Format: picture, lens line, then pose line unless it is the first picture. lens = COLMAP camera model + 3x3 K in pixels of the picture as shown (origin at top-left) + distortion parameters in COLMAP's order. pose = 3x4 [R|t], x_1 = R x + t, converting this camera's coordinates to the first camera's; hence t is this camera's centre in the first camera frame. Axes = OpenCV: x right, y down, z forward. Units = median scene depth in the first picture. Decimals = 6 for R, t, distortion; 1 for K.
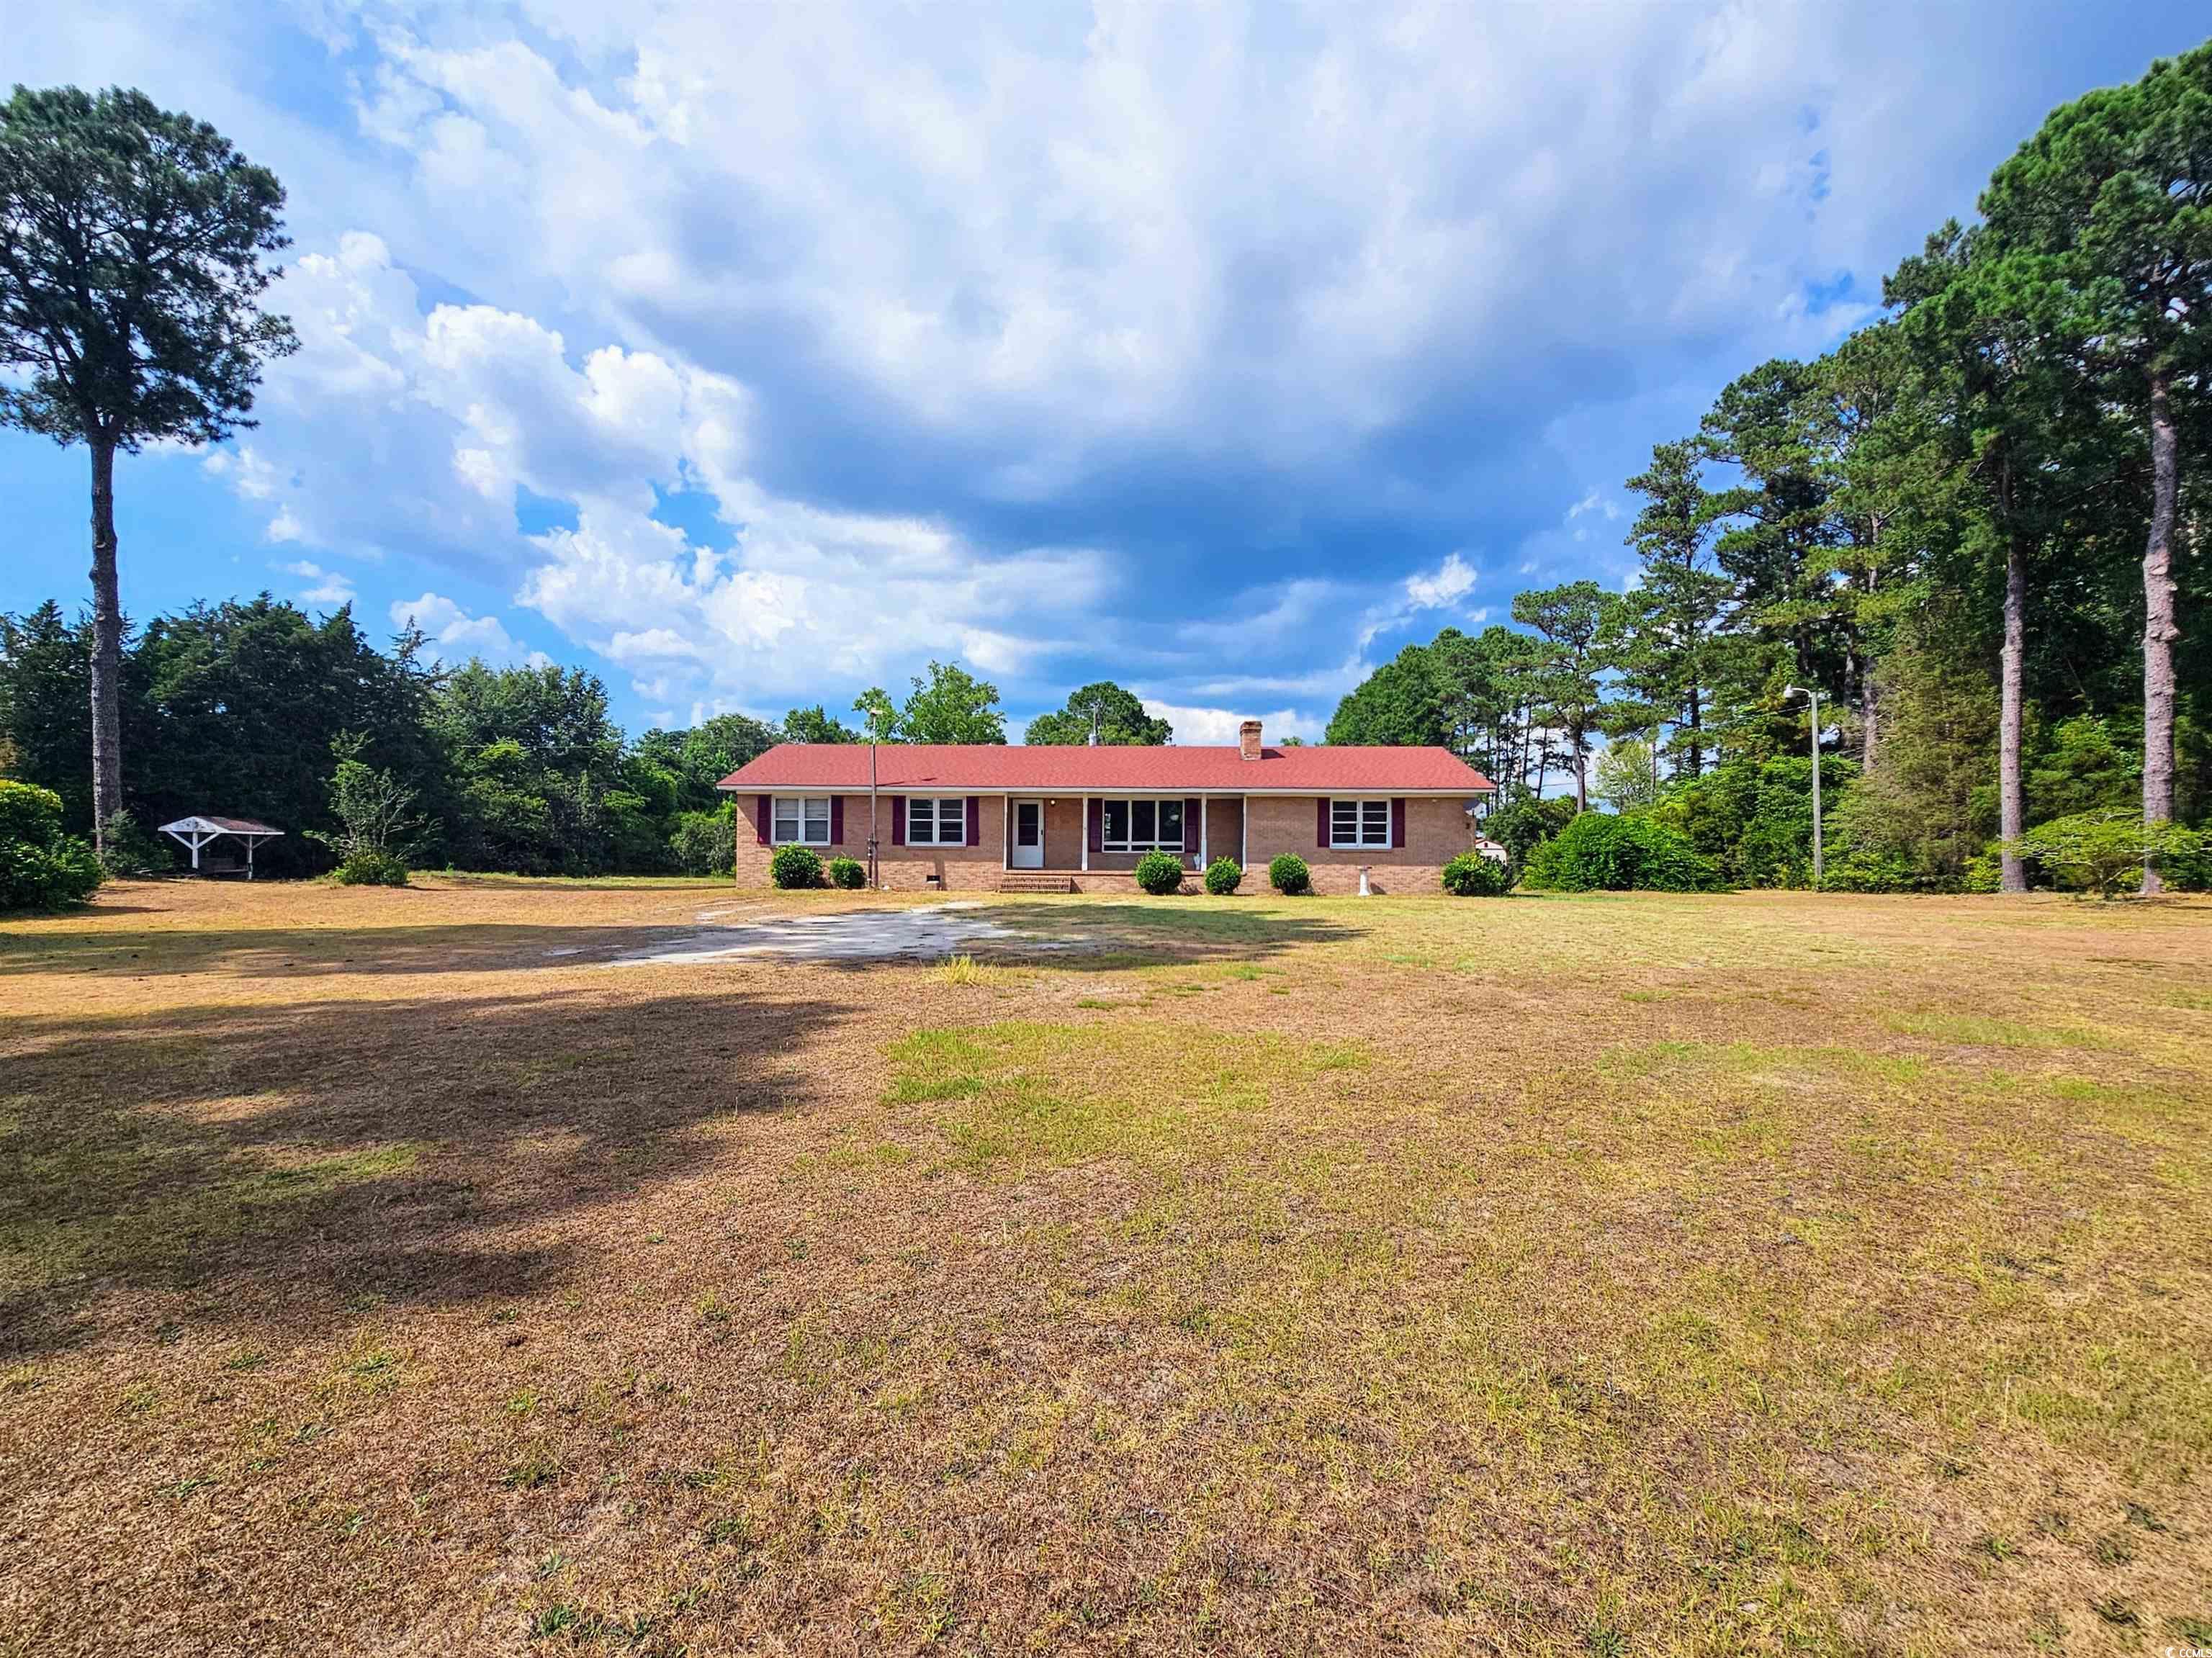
lens RADIAL K [[1010.7, 0, 1112.1], [0, 1010.7, 843.5], [0, 0, 1]] dist [-0.001864, -0.000127]
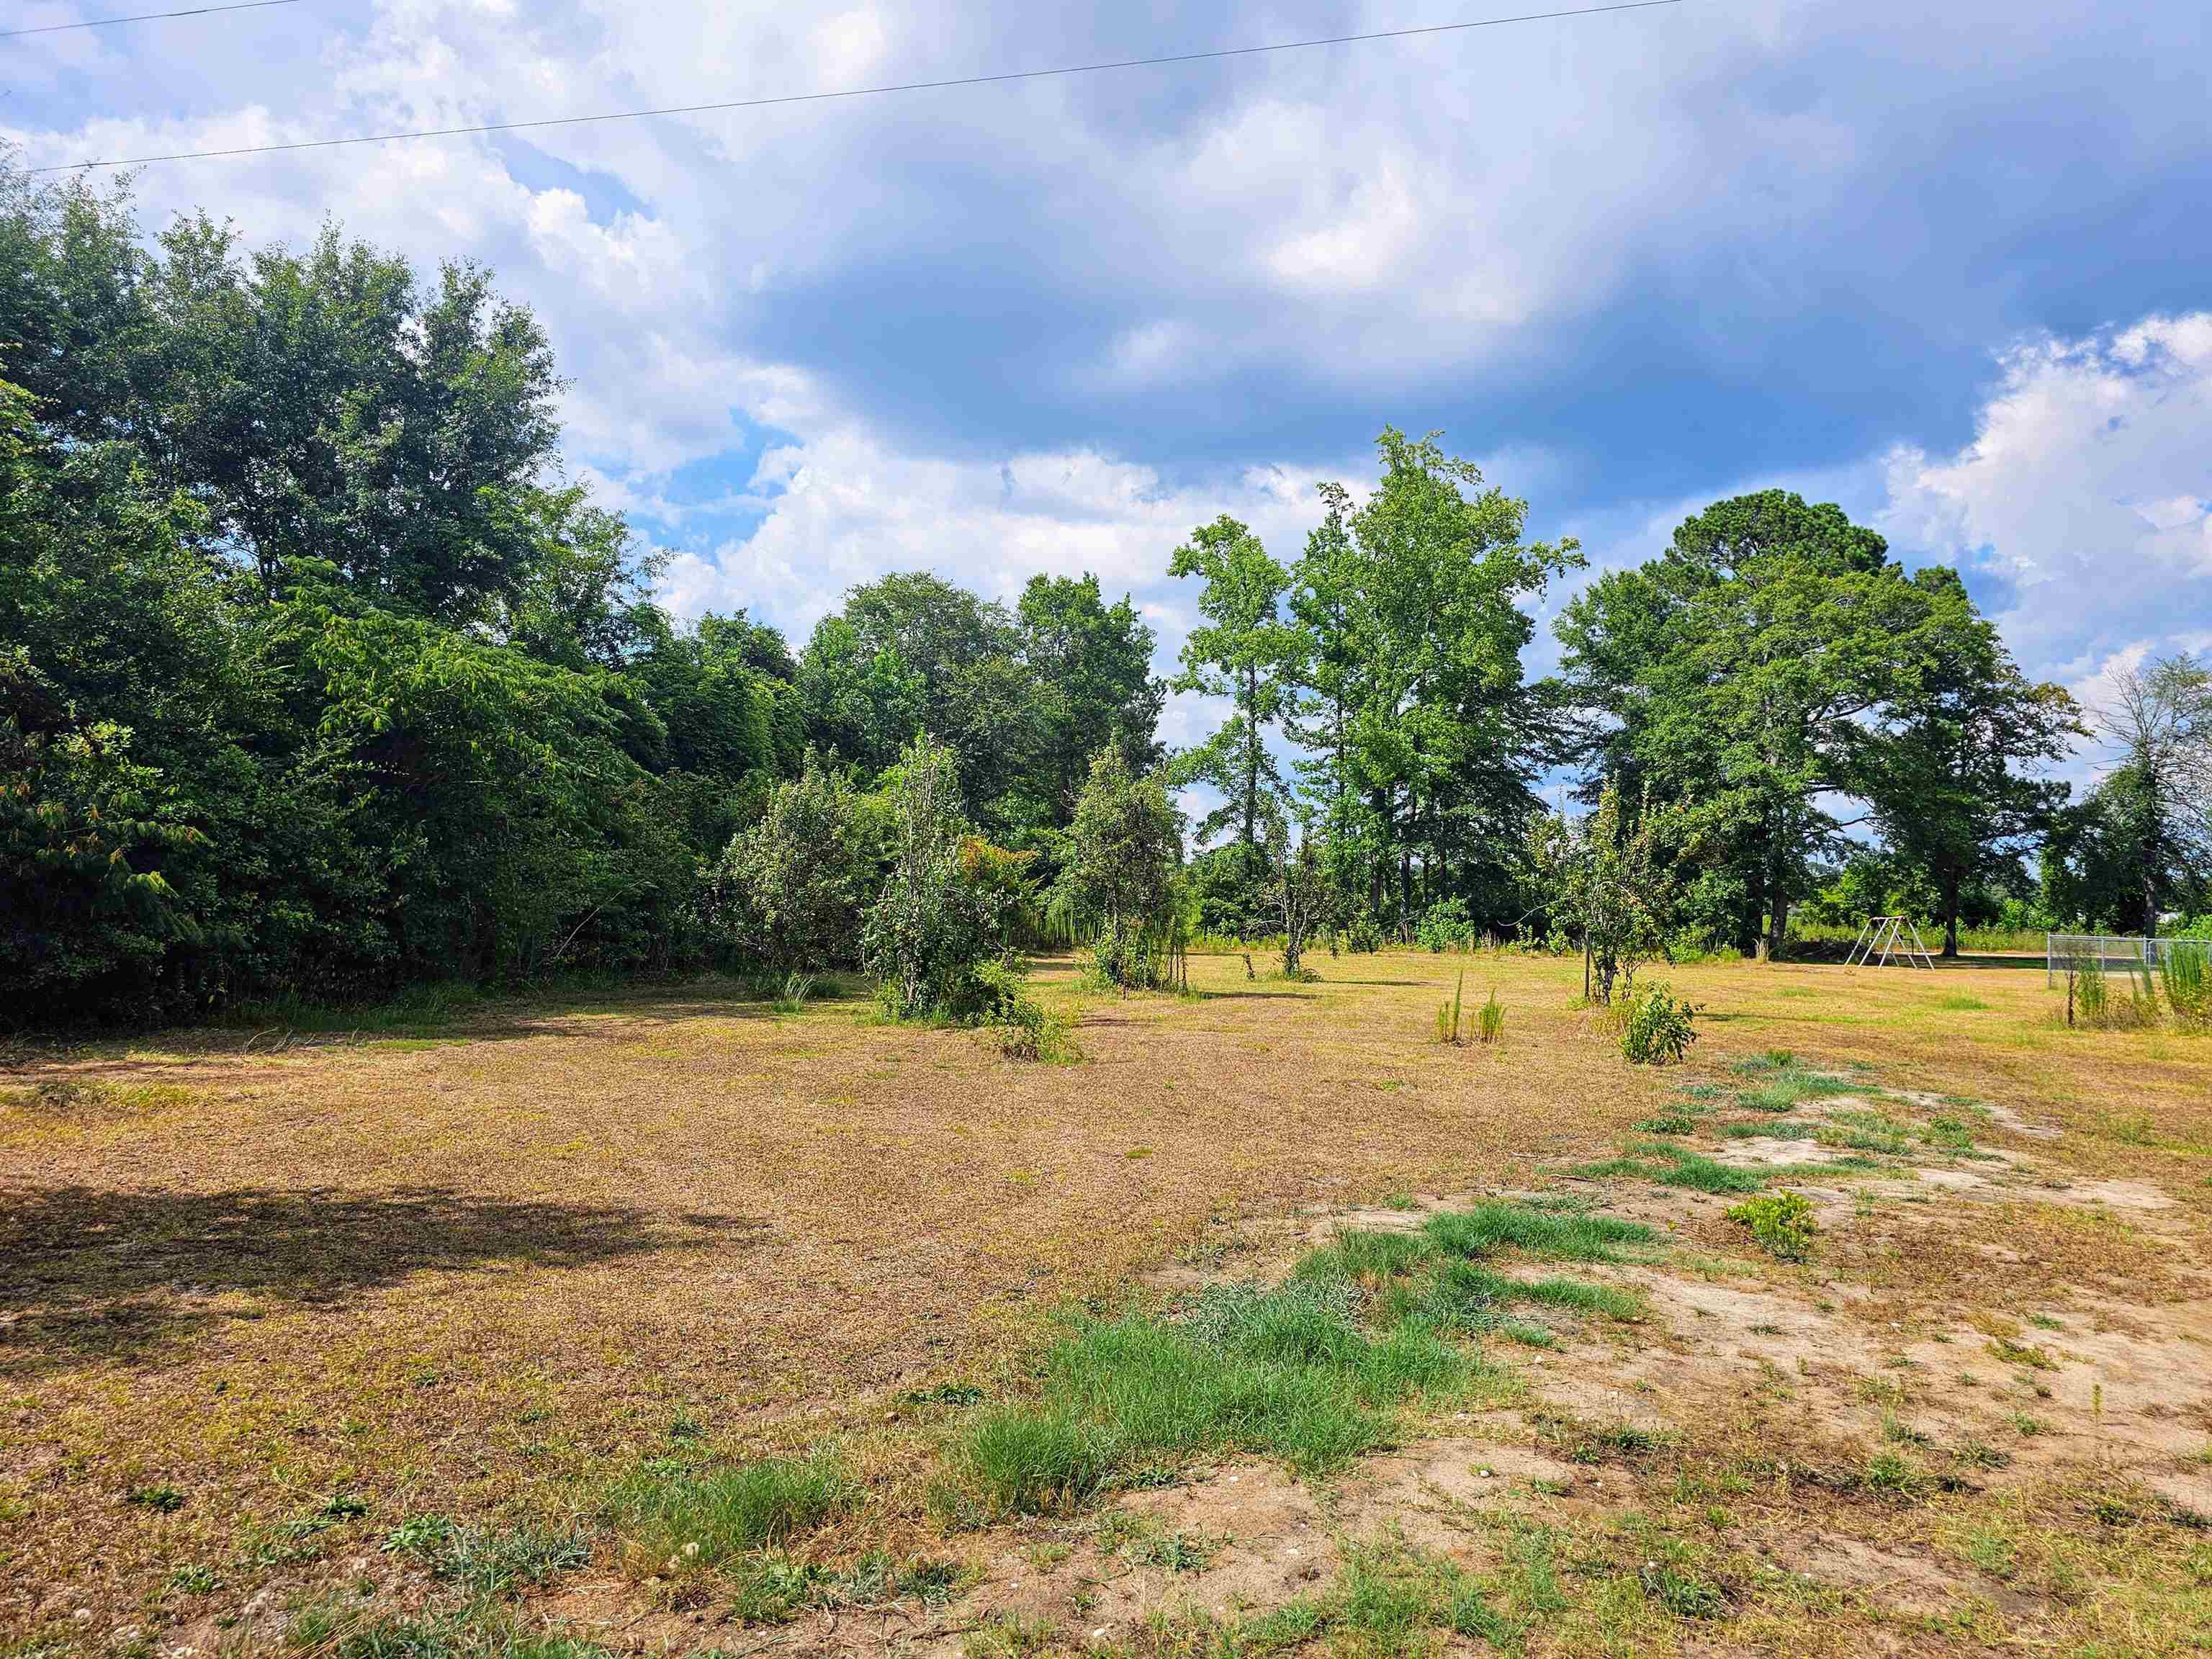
lens RADIAL K [[1488.5, 0, 1116.7], [0, 1488.5, 822.9], [0, 0, 1]] dist [0.057054, -0.069082]
pose [[0.979366, 0.002407, -0.202080, -0.248455], [-0.010706, 0.999143, -0.039986, 0.003885], [0.201811, 0.041325, 0.978552, 0.612602]]
